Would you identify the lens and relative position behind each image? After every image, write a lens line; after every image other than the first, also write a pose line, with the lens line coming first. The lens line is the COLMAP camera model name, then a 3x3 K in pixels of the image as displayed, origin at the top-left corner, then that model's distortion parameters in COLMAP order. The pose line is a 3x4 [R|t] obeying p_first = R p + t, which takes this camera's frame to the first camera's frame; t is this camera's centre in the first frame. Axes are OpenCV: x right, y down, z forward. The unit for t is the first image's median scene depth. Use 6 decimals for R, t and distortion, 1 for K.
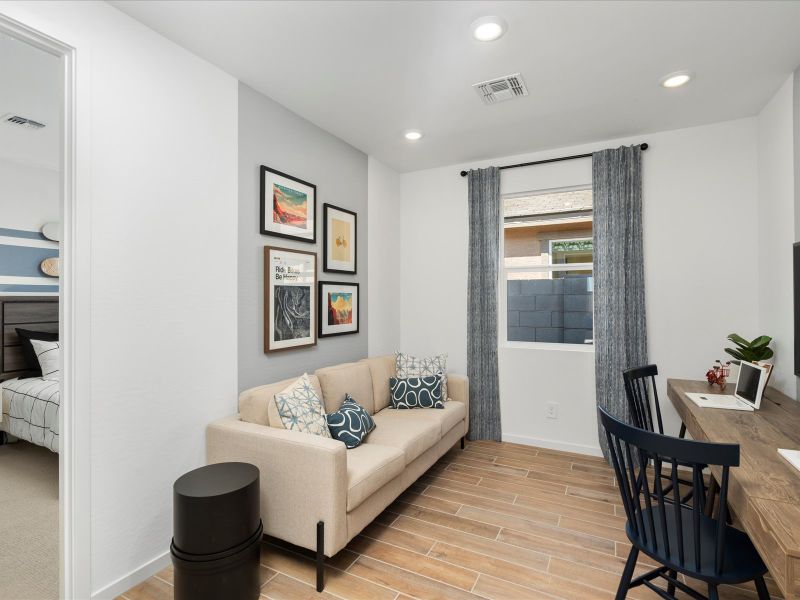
lens RADIAL K [[403.0, 0, 395.0], [0, 403.0, 300.3], [0, 0, 1]] dist [0.000416, -0.000354]
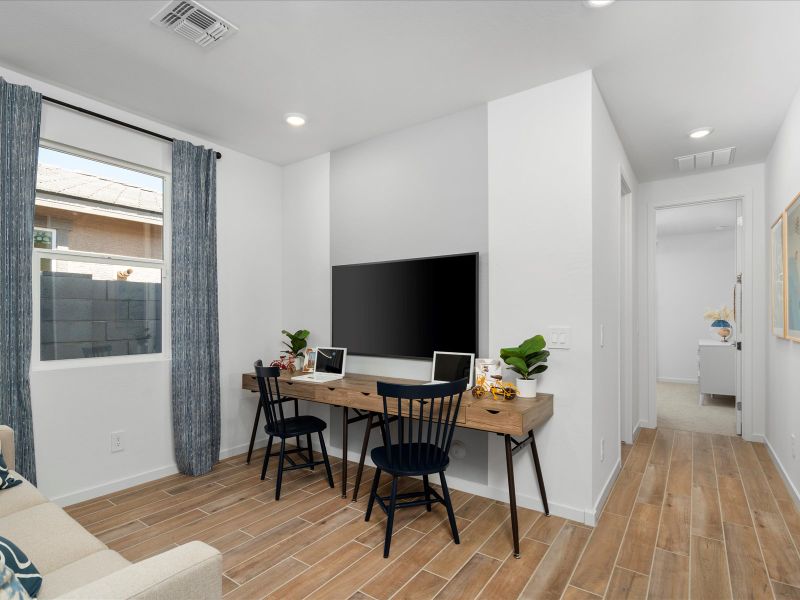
lens RADIAL K [[413.8, 0, 398.6], [0, 413.8, 315.7], [0, 0, 1]] dist [-0.002583, -0.000751]
pose [[0.145782, 0.000687, 0.989316, -0.361484], [0.001061, 0.999999, -0.000851, 0.032469], [-0.989316, 0.001174, 0.145781, 0.377080]]
